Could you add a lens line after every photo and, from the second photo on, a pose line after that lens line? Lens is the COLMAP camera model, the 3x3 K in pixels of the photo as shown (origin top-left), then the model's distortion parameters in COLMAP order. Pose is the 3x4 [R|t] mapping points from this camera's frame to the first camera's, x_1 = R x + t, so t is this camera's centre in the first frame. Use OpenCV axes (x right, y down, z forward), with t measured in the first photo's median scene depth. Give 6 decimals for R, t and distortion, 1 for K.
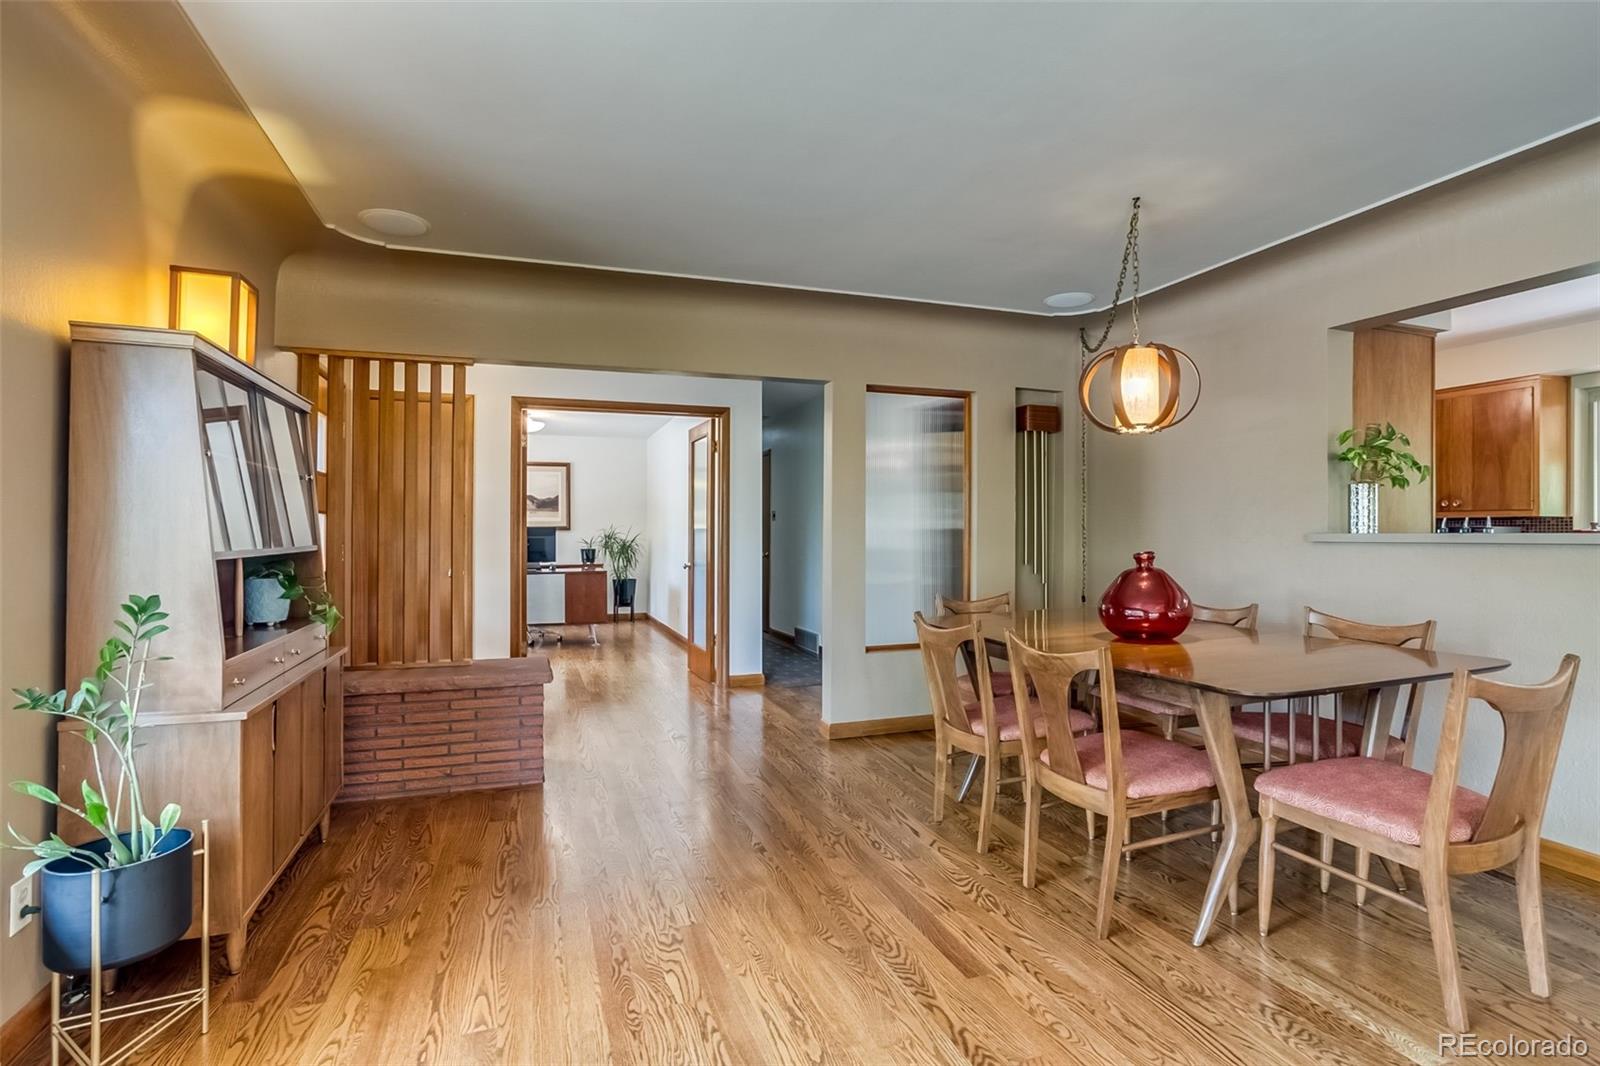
lens RADIAL K [[779.3, 0, 808.5], [0, 779.3, 531.2], [0, 0, 1]] dist [0.004454, 0.002419]
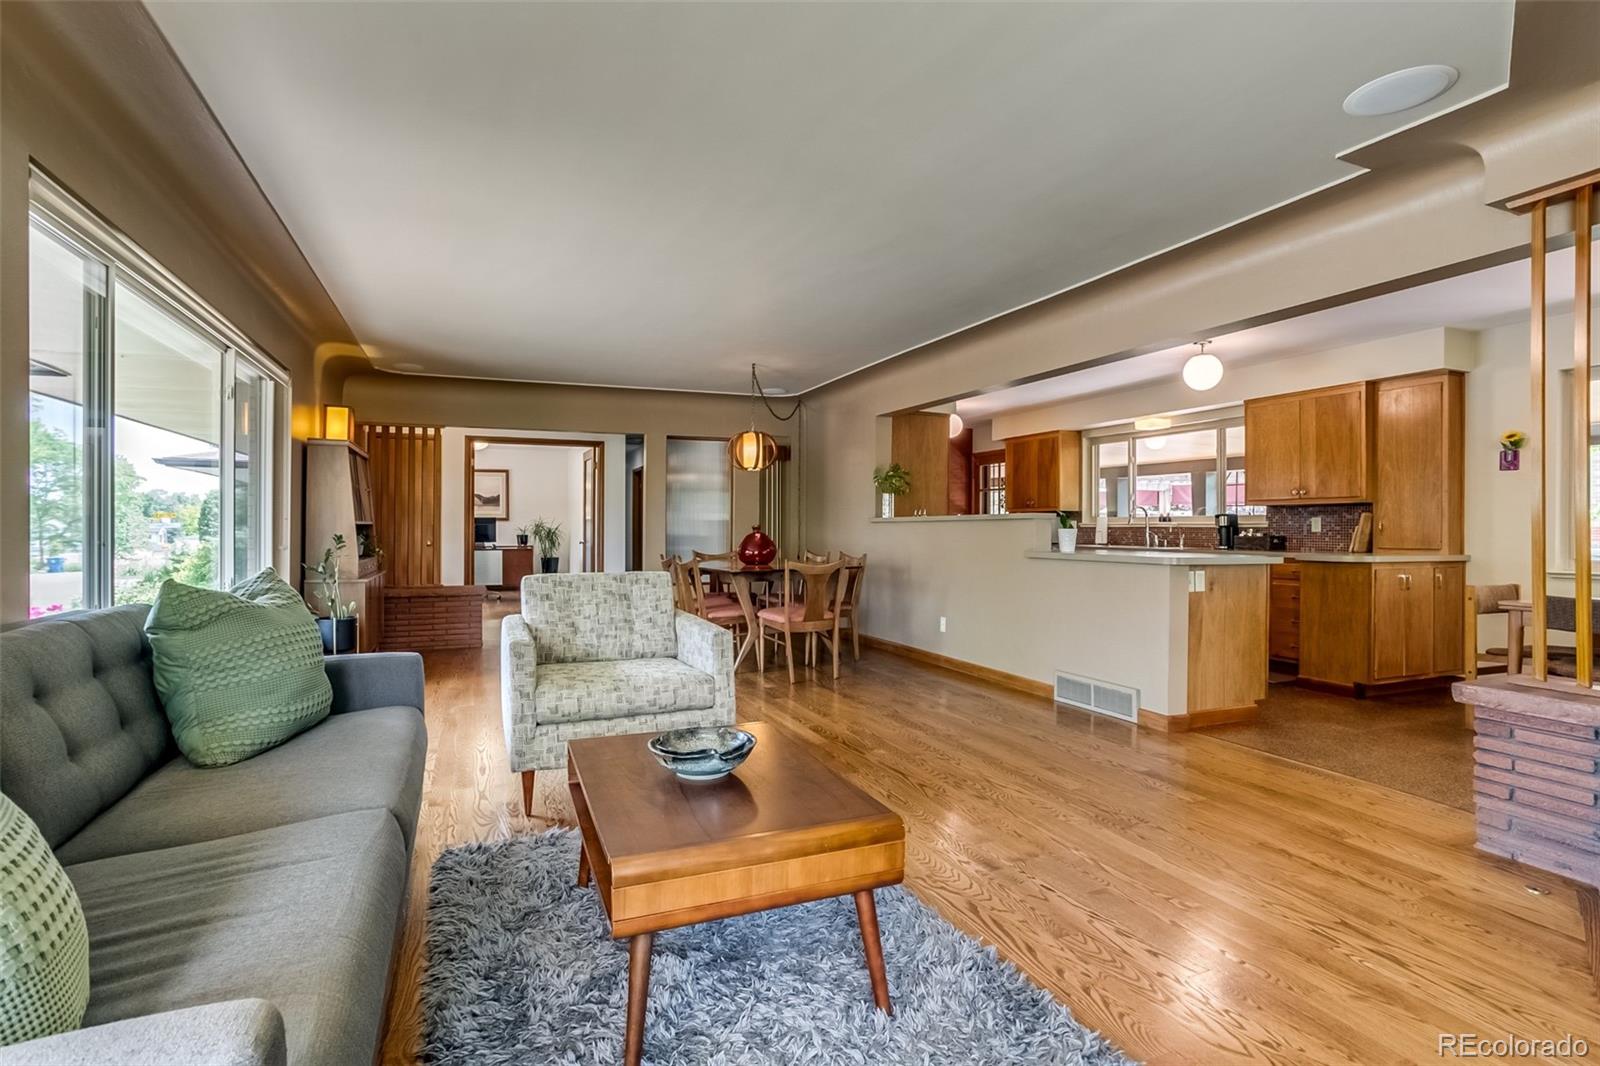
lens RADIAL K [[779.3, 0, 793.0], [0, 779.3, 529.1], [0, 0, 1]] dist [0.004454, 0.002419]
pose [[0.999285, 0.001887, 0.037761, 0.223878], [-0.001988, 0.999995, 0.002626, 0.015167], [-0.037756, -0.002699, 0.999283, -0.601767]]
